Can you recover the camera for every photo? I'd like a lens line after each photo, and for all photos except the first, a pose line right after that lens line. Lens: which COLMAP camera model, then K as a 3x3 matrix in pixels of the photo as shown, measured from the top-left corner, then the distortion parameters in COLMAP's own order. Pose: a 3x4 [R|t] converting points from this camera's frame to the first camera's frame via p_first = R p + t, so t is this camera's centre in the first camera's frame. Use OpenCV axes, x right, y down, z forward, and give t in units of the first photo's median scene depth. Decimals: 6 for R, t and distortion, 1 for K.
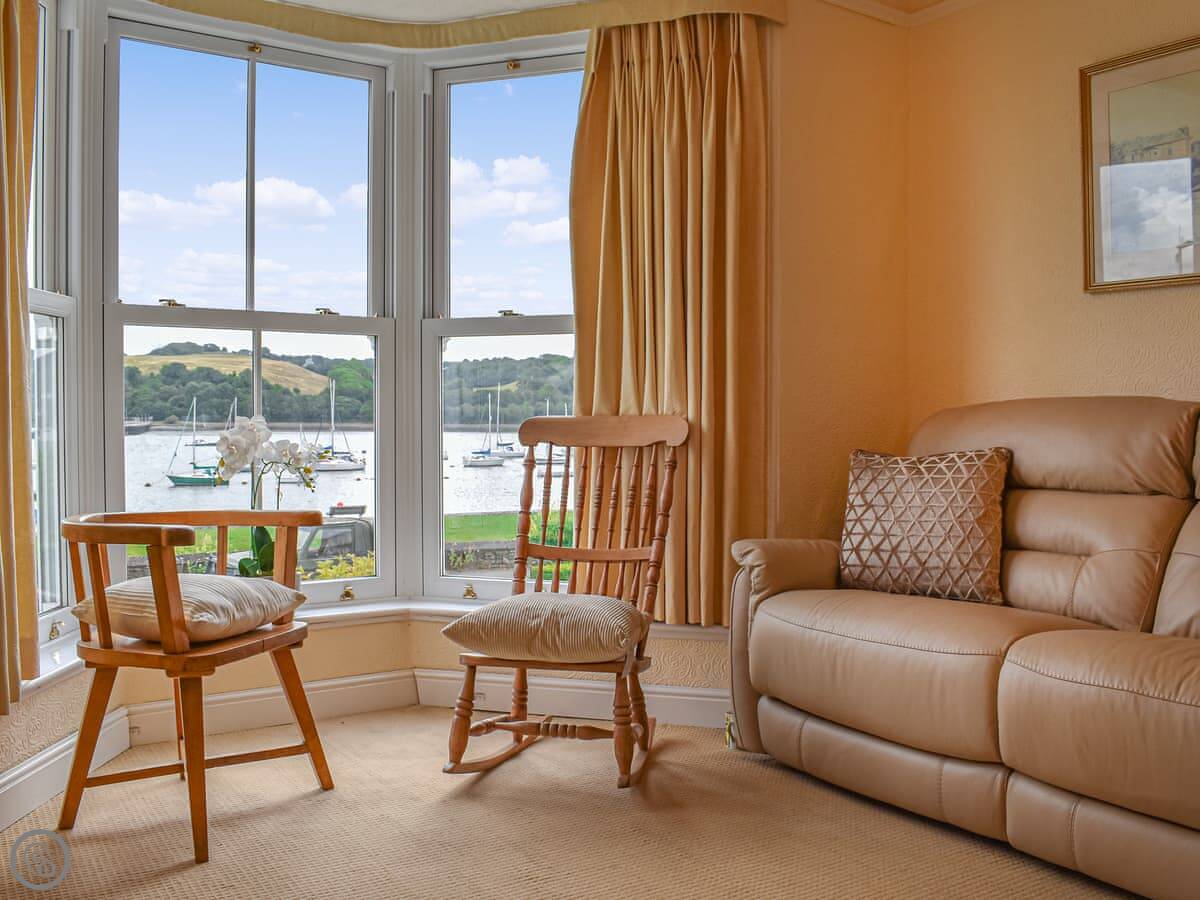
lens RADIAL K [[1128.7, 0, 602.2], [0, 1128.7, 470.7], [0, 0, 1]] dist [-0.070180, -0.001912]
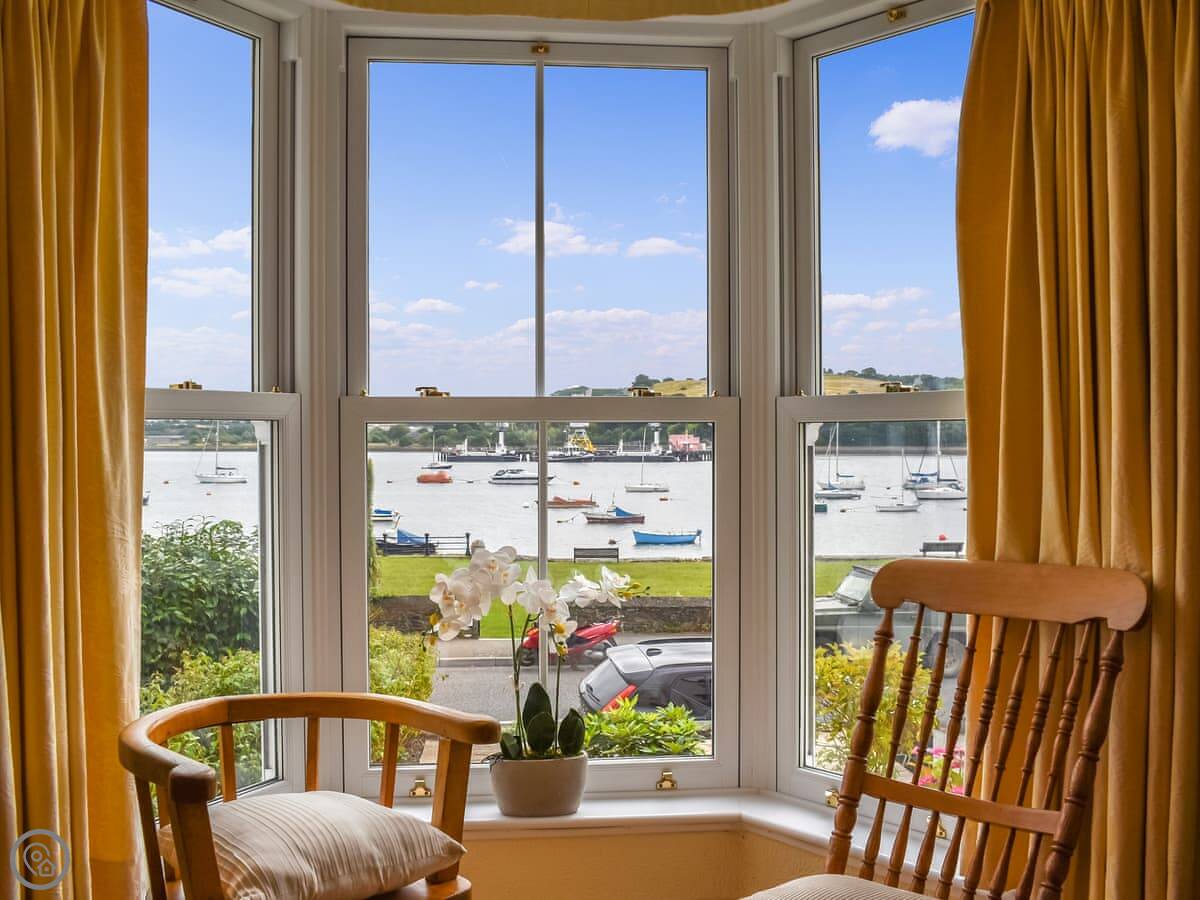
lens RADIAL K [[1131.6, 0, 674.5], [0, 1131.6, 445.0], [0, 0, 1]] dist [-0.086944, 0.002757]
pose [[0.869648, 0.005103, -0.493646, 0.141785], [-0.018290, 0.999593, -0.021890, -0.096135], [0.493334, 0.028065, 0.869387, 0.391345]]
